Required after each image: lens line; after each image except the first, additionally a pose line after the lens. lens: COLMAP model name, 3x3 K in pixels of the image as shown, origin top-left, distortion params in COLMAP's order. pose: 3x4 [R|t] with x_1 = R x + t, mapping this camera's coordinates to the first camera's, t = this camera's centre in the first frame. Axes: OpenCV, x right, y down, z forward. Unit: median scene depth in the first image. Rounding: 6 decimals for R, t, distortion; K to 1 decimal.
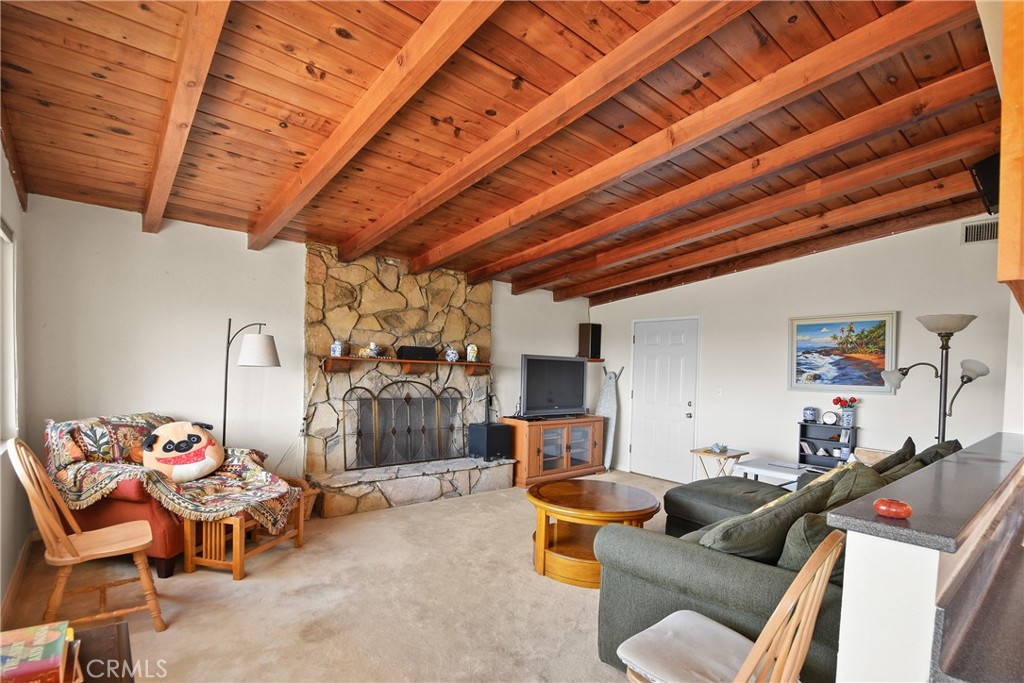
lens RADIAL K [[481.8, 0, 512.9], [0, 481.8, 417.7], [0, 0, 1]] dist [0.000783, 0.000054]
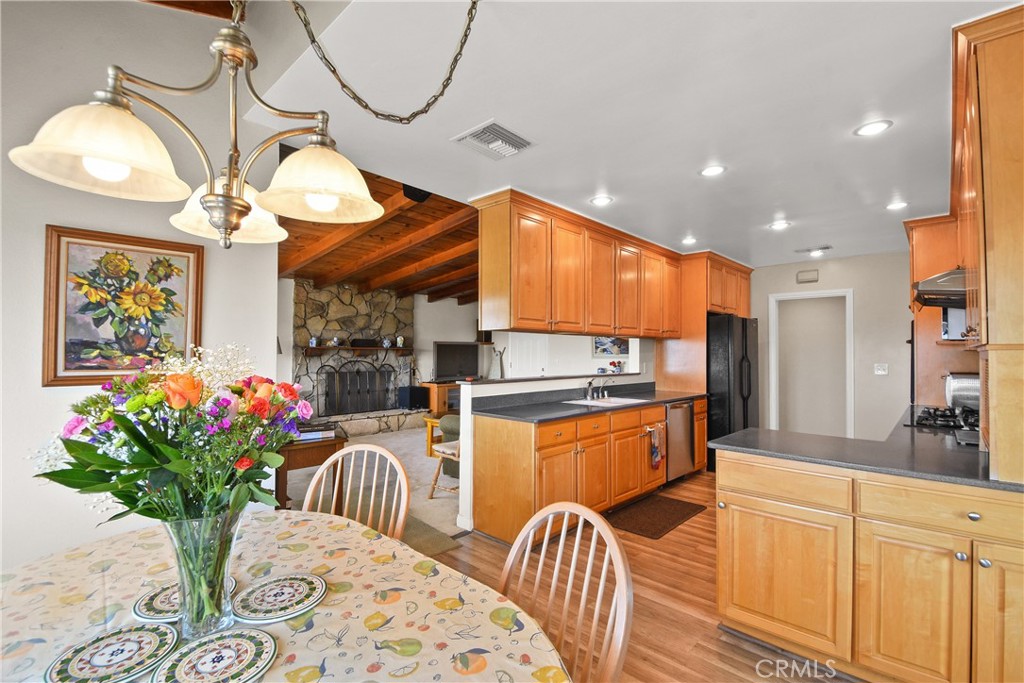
lens RADIAL K [[468.7, 0, 512.0], [0, 468.7, 341.5], [0, 0, 1]] dist [-0.000005, 0.000004]
pose [[0.994026, -0.028962, 0.105229, 0.122197], [0.041404, 0.992144, -0.118048, 0.062613], [-0.100983, 0.121700, 0.987417, -0.567060]]
